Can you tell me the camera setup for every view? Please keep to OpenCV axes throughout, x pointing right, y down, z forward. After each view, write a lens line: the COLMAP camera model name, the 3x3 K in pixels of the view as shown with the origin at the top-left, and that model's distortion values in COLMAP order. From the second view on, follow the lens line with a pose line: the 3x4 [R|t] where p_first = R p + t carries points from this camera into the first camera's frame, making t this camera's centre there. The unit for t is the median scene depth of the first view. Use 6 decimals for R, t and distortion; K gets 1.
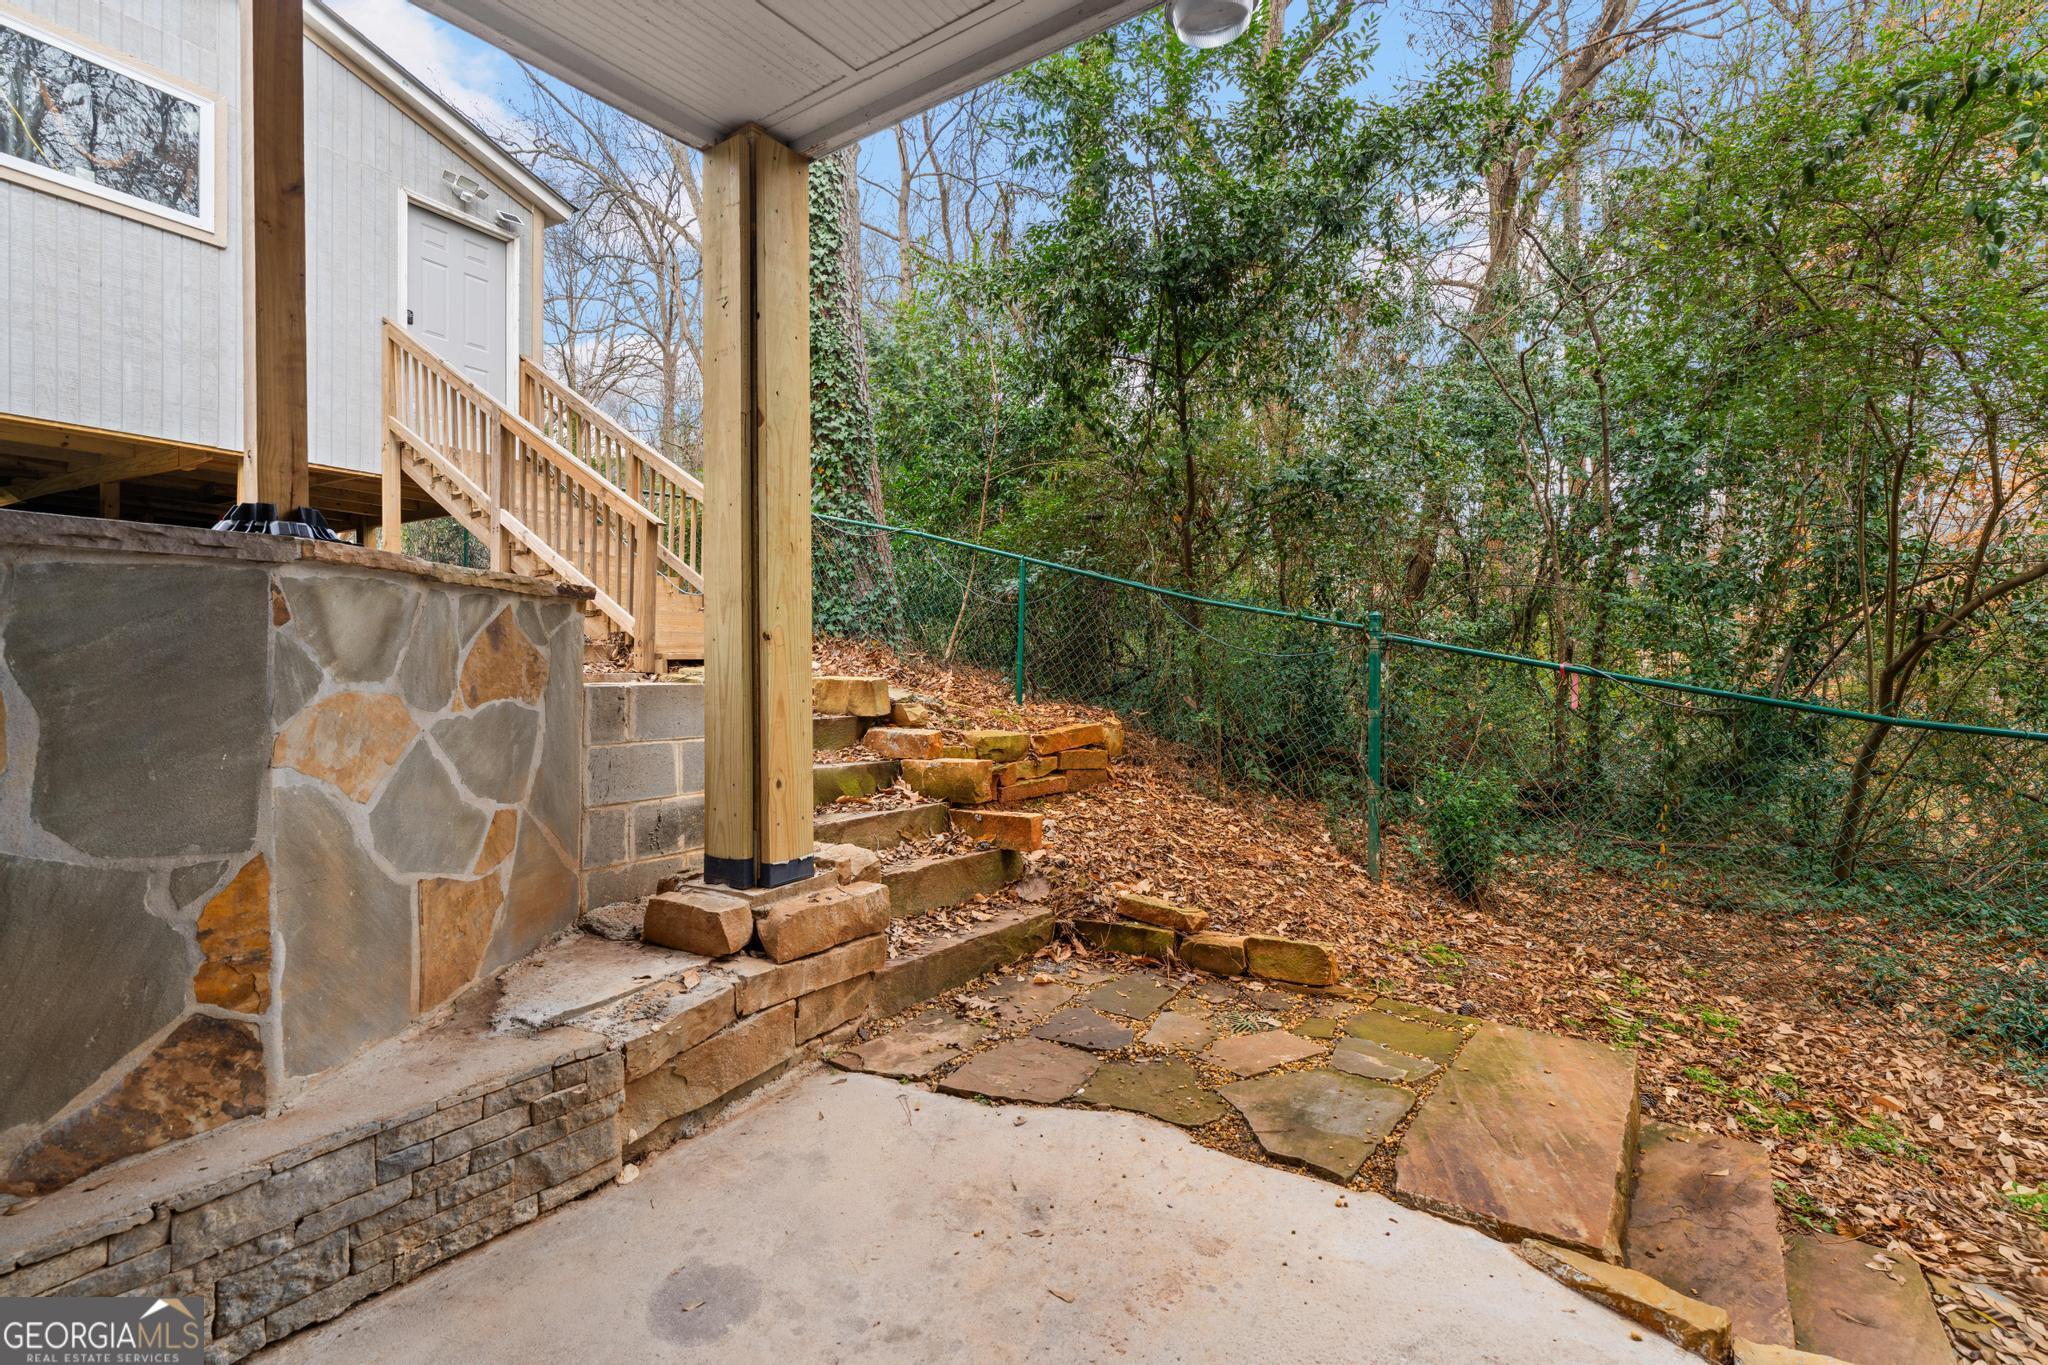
lens RADIAL K [[932.6, 0, 1030.6], [0, 932.6, 666.3], [0, 0, 1]] dist [-0.000310, 0.002373]
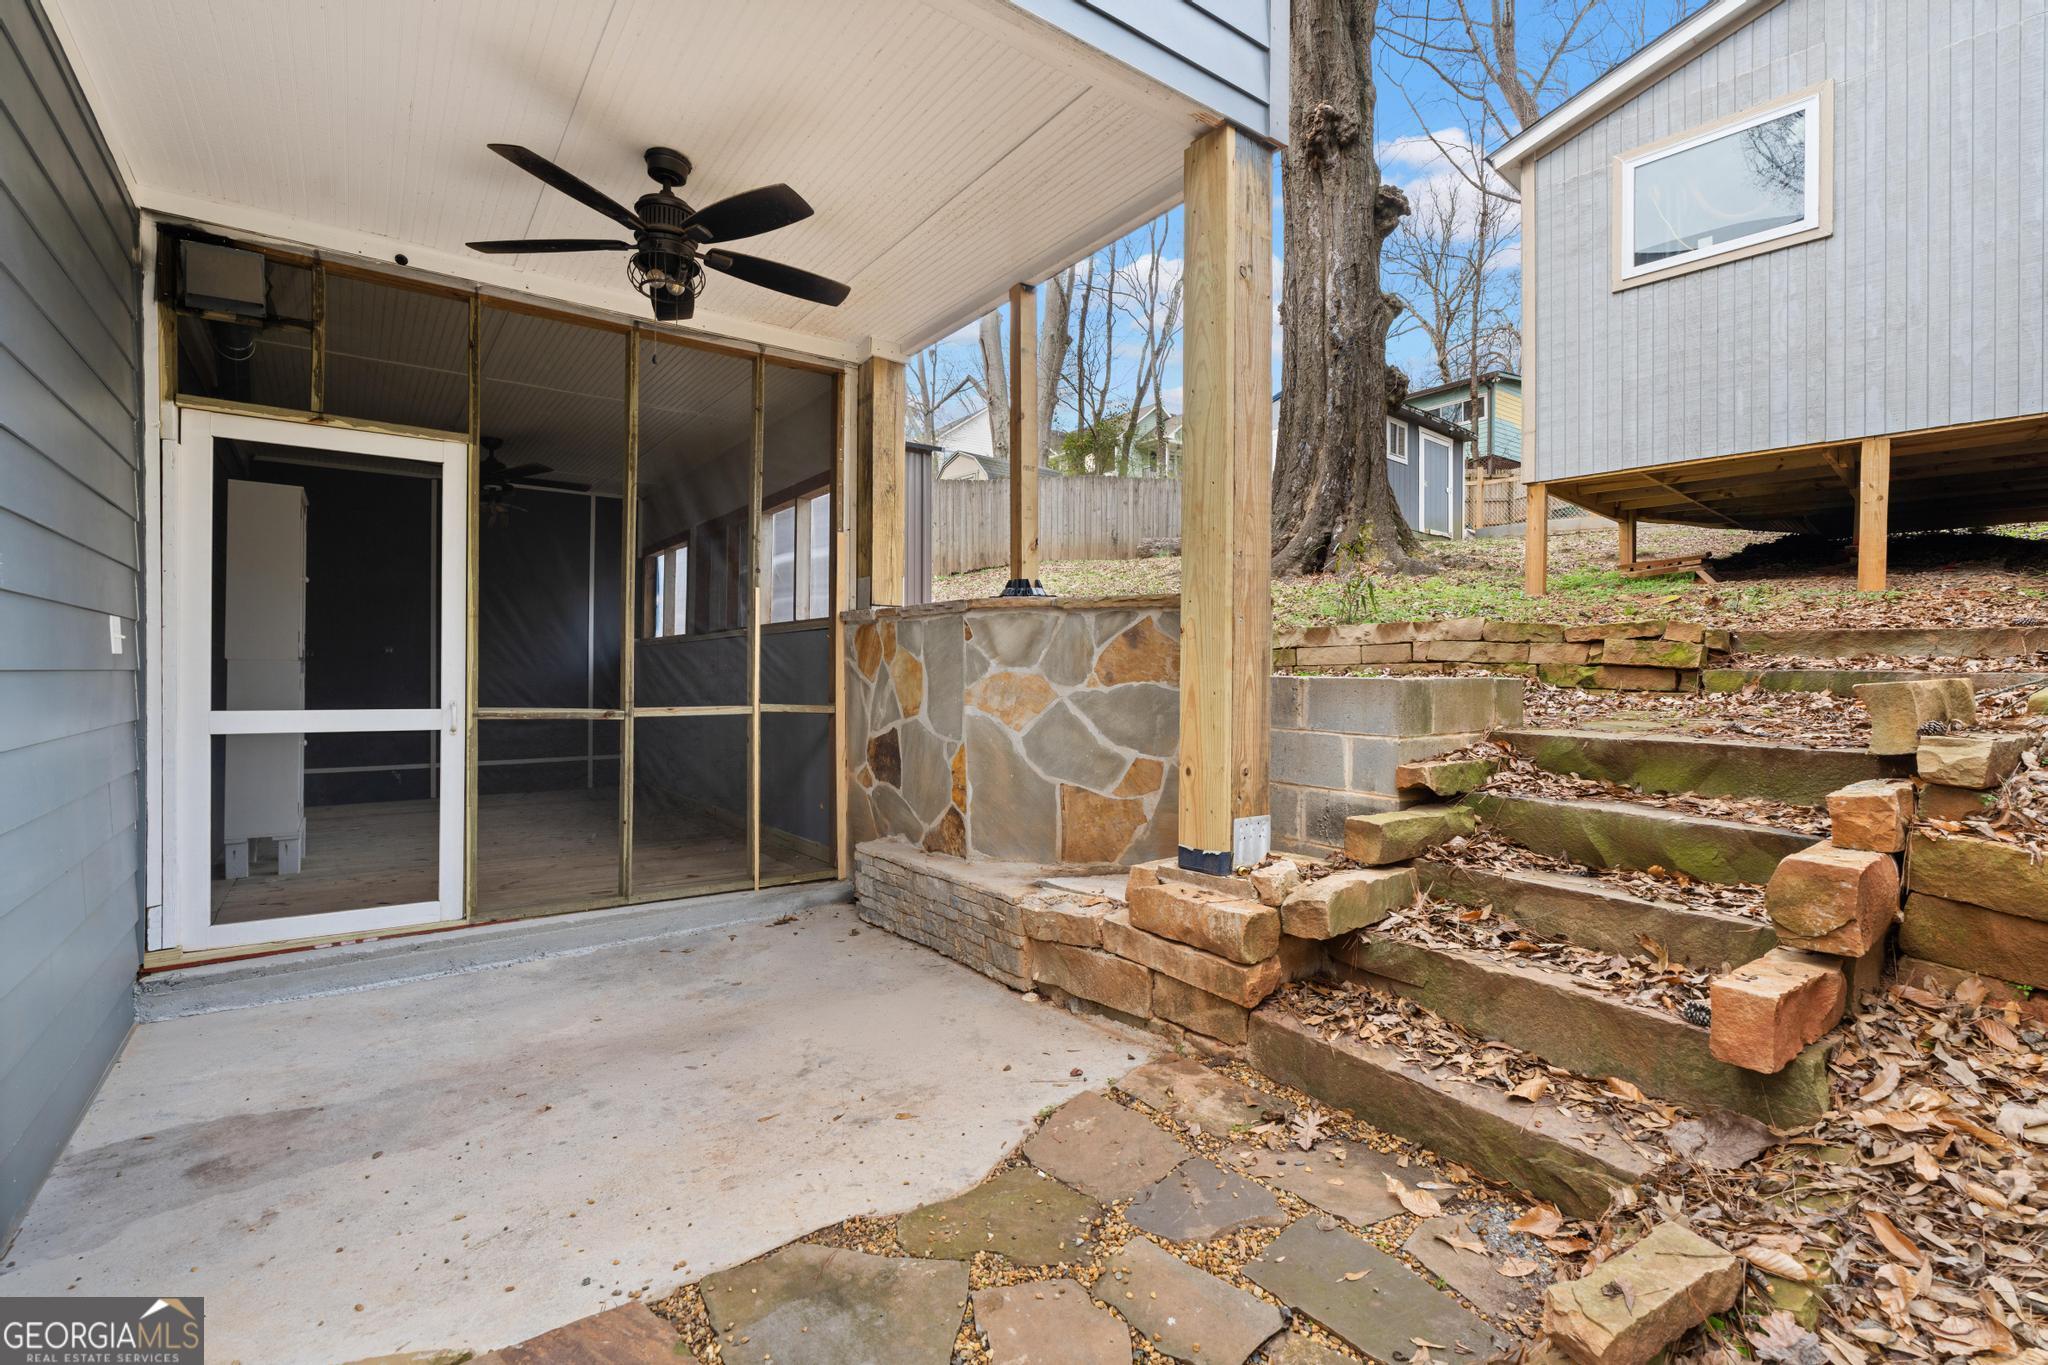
lens RADIAL K [[932.6, 0, 1033.1], [0, 932.6, 697.9], [0, 0, 1]] dist [-0.000310, 0.002373]
pose [[-0.323240, 0.033869, -0.945711, 0.963982], [-0.003248, 0.999314, 0.036899, 0.008222], [0.946312, 0.014999, -0.322908, 1.474602]]
